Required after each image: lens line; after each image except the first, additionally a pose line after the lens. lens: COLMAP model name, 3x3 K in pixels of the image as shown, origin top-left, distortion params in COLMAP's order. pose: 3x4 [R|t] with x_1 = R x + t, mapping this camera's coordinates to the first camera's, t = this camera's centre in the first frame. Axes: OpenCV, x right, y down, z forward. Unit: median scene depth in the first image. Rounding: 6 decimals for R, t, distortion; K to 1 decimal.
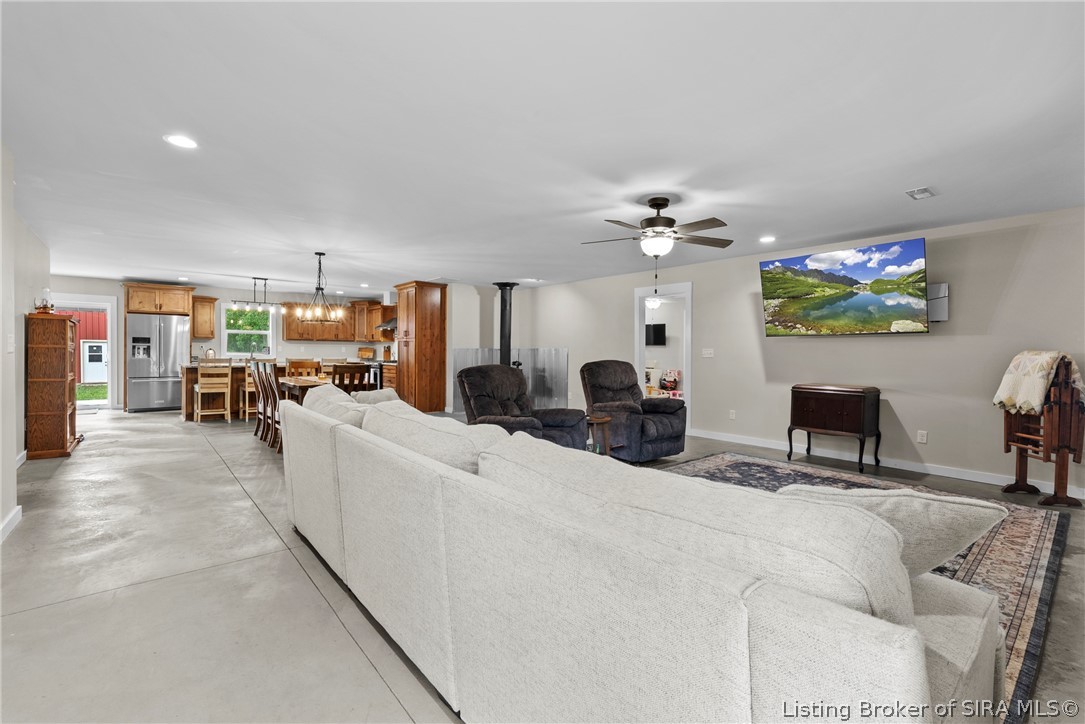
lens RADIAL K [[483.4, 0, 538.5], [0, 483.4, 360.9], [0, 0, 1]] dist [-0.006150, 0.001100]
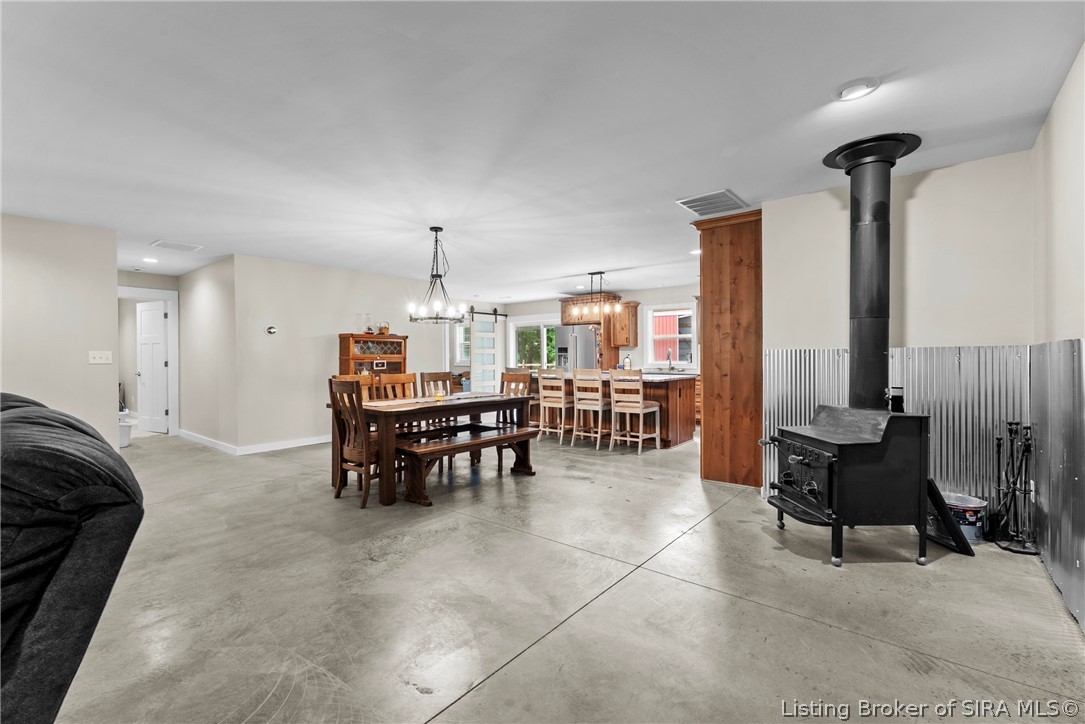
lens RADIAL K [[483.4, 0, 540.5], [0, 483.4, 359.2], [0, 0, 1]] dist [-0.006150, 0.001100]
pose [[0.187225, -0.005005, -0.982304, 0.206198], [-0.009833, 0.999927, -0.006969, -0.014600], [0.982268, 0.010964, 0.187162, 0.726767]]
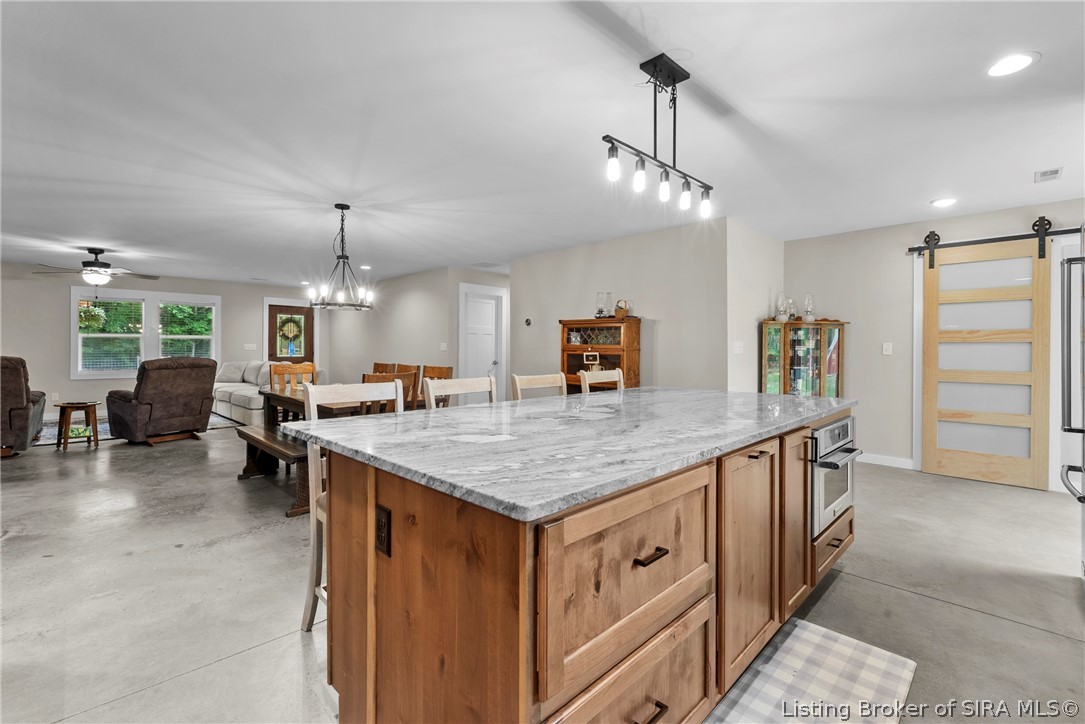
lens RADIAL K [[483.4, 0, 540.7], [0, 483.4, 355.8], [0, 0, 1]] dist [-0.006150, 0.001100]
pose [[-0.994892, -0.014599, -0.099888, -0.478470], [-0.017968, 0.999297, 0.032909, -0.029444], [0.099338, 0.034536, -0.994454, 1.206676]]
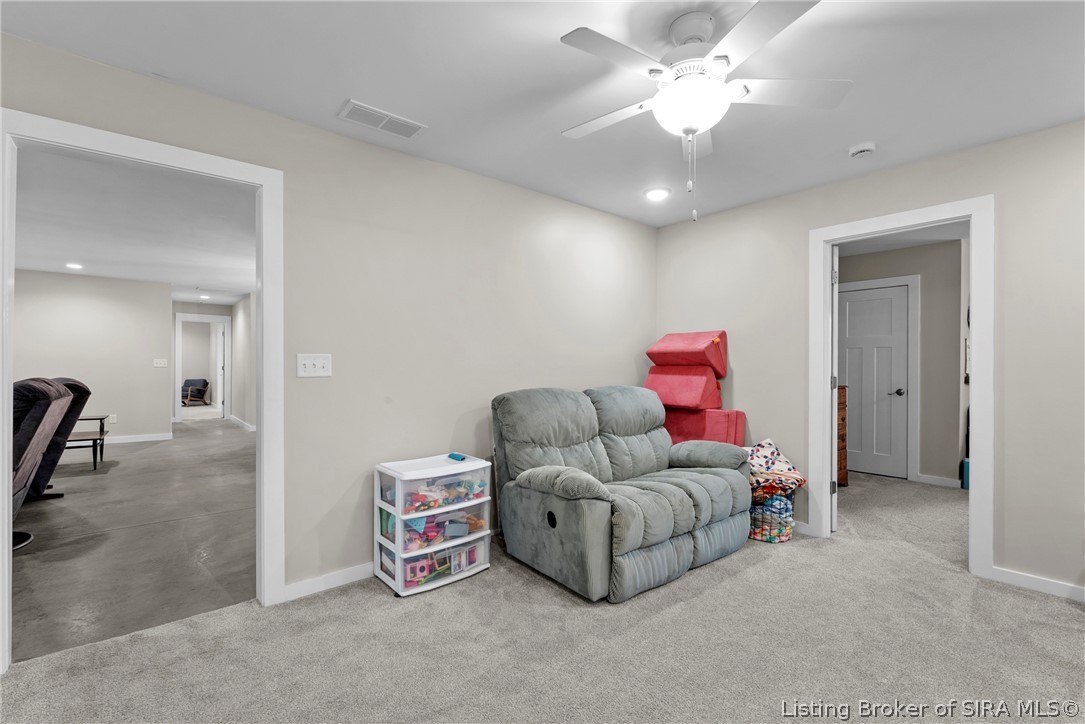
lens RADIAL K [[483.4, 0, 541.6], [0, 483.4, 365.2], [0, 0, 1]] dist [-0.006150, 0.001100]
pose [[0.007003, -0.010295, -0.999922, 0.447249], [-0.022849, 0.999684, -0.010452, -0.017342], [0.999714, 0.022921, 0.006765, 1.011980]]
